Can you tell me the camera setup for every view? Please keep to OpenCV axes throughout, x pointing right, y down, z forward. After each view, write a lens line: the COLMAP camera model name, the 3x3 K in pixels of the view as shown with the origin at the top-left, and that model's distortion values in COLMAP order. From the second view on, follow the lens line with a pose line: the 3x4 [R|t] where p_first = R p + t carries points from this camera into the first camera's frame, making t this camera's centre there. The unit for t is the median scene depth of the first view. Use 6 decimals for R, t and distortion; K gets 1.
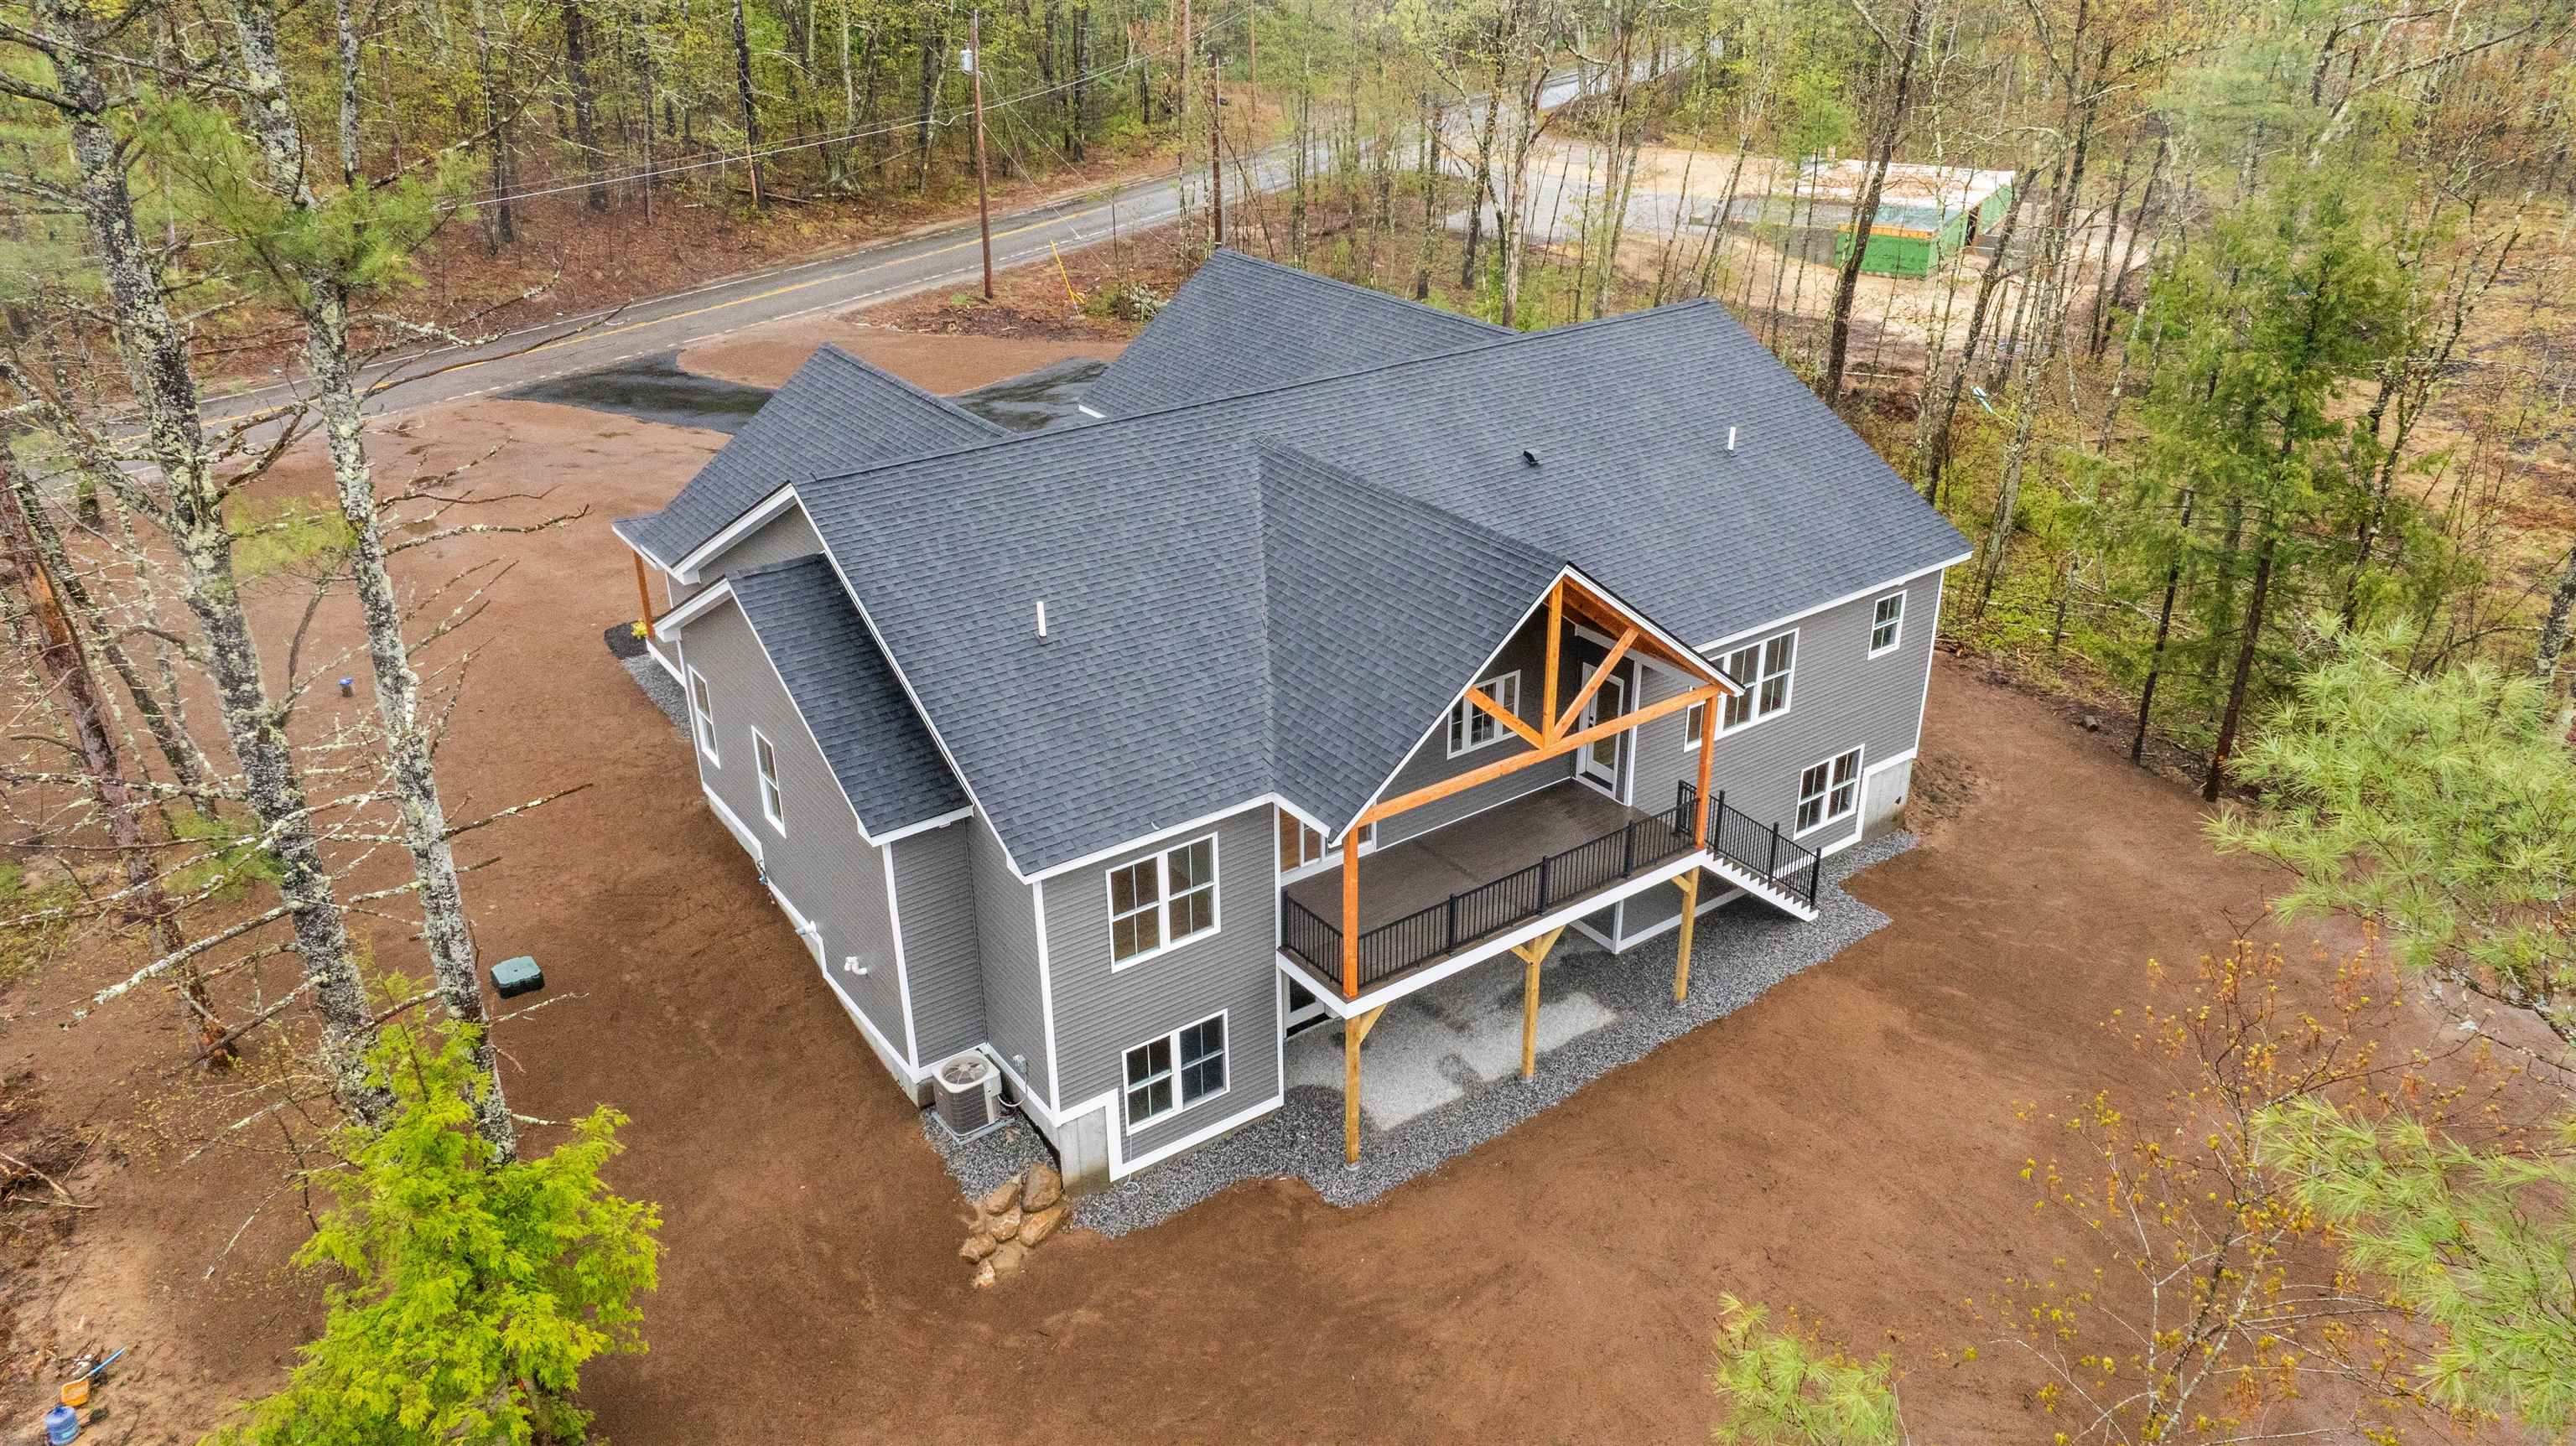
lens RADIAL K [[1823.1, 0, 1309.5], [0, 1823.1, 718.2], [0, 0, 1]] dist [-0.028242, 0.003646]
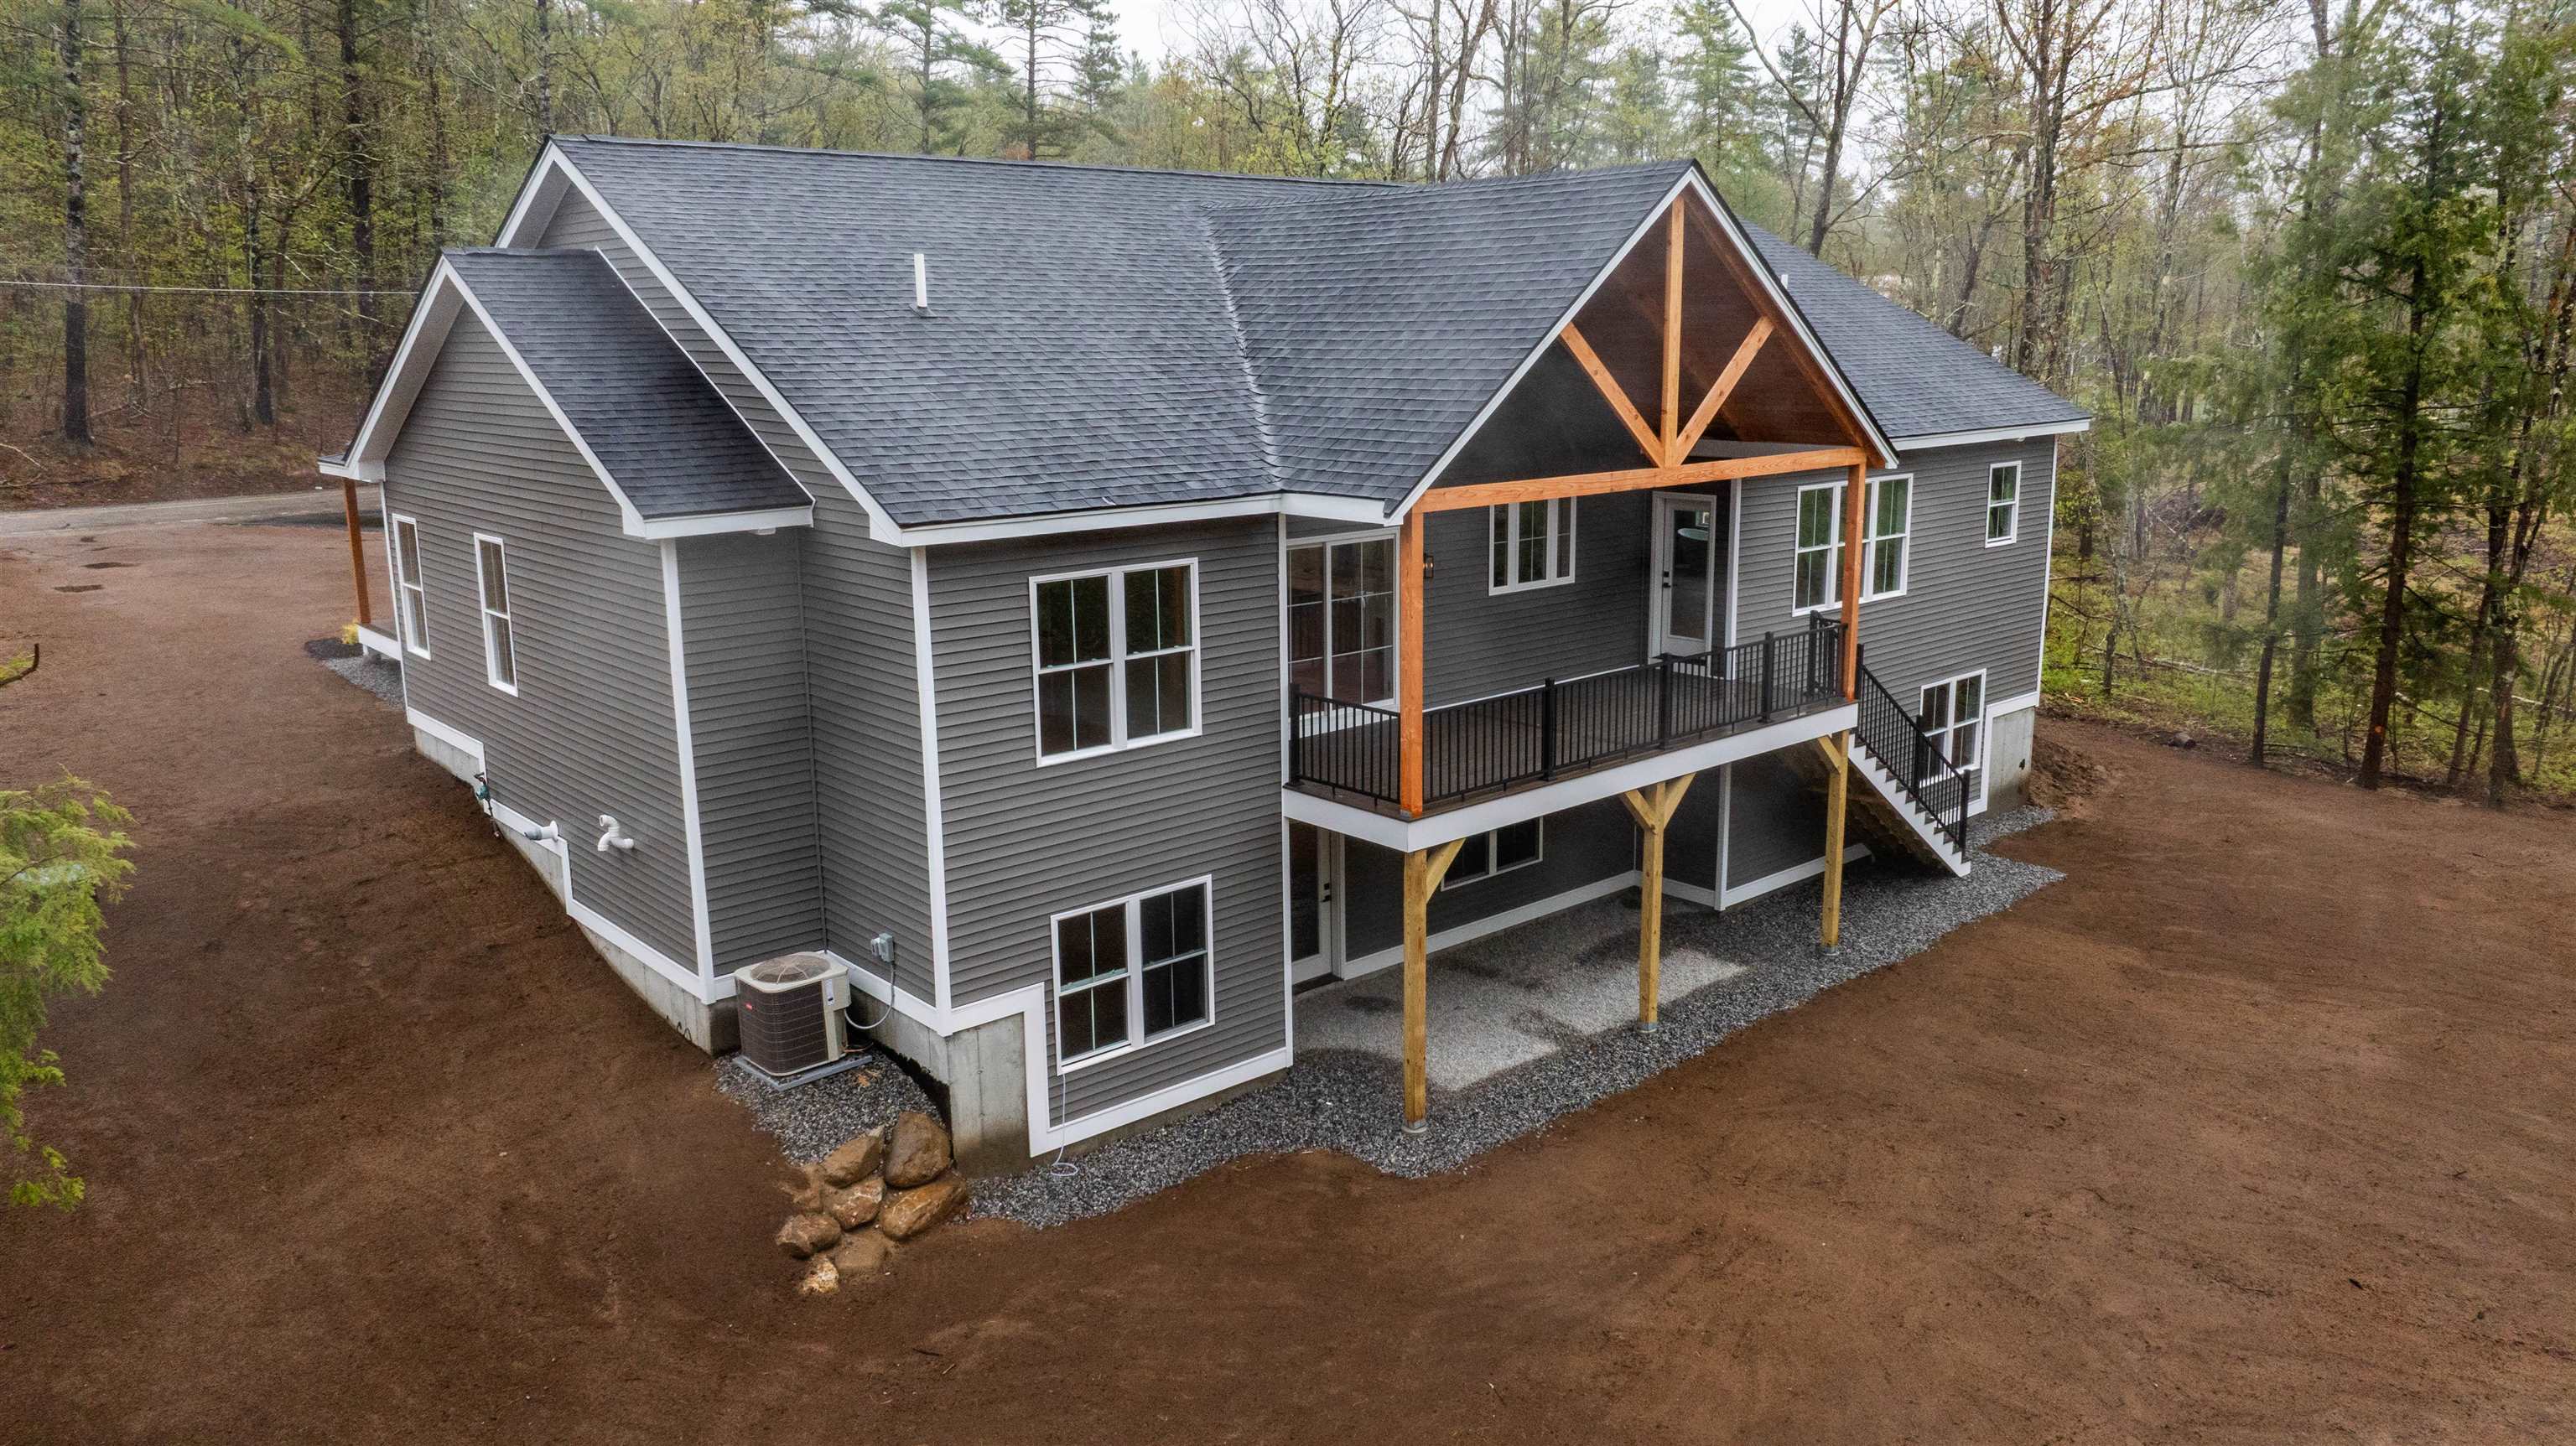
lens RADIAL K [[1823.1, 0, 1309.2], [0, 1823.1, 717.4], [0, 0, 1]] dist [-0.028242, 0.003646]
pose [[0.995013, -0.025067, 0.096548, -0.071373], [0.046856, 0.971933, -0.230544, 0.255406], [-0.088059, 0.233918, 0.968260, 0.365873]]
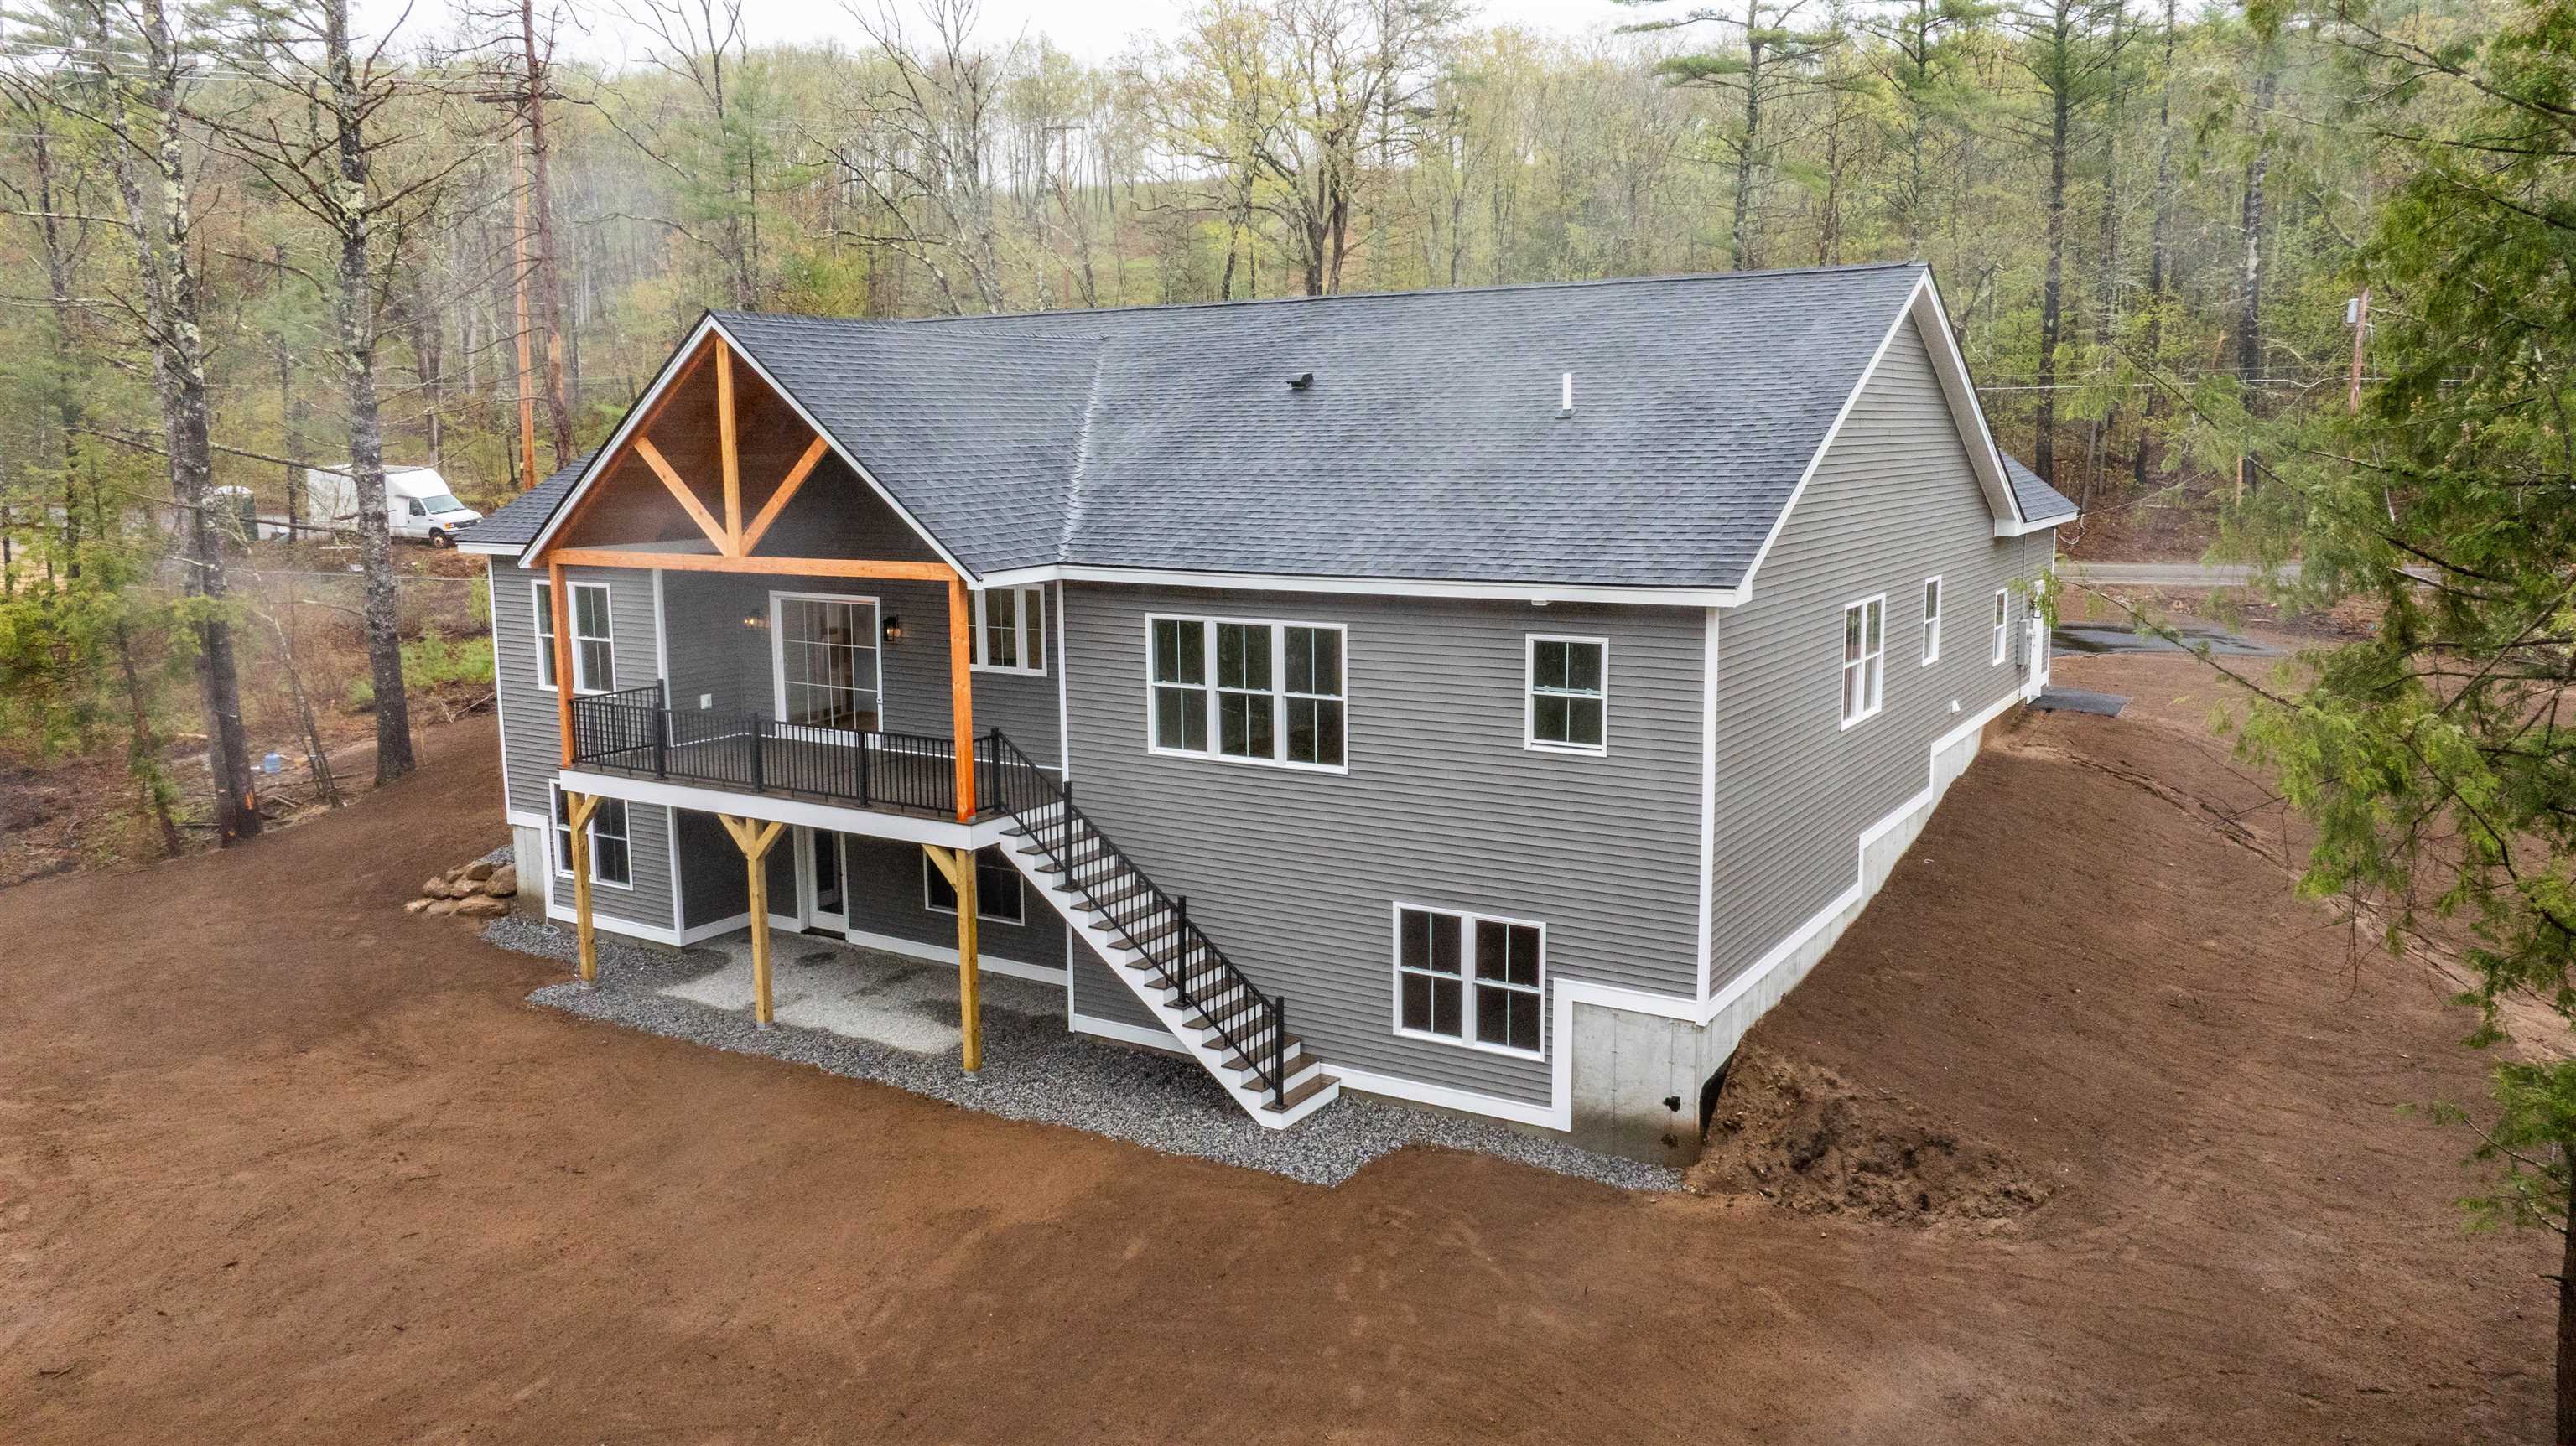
lens RADIAL K [[1823.1, 0, 1289.5], [0, 1823.1, 708.0], [0, 0, 1]] dist [-0.028242, 0.003646]
pose [[0.370071, 0.142262, -0.918046, 0.989399], [-0.395206, 0.918435, -0.016989, -0.007095], [0.840749, 0.369105, 0.396109, 0.897530]]
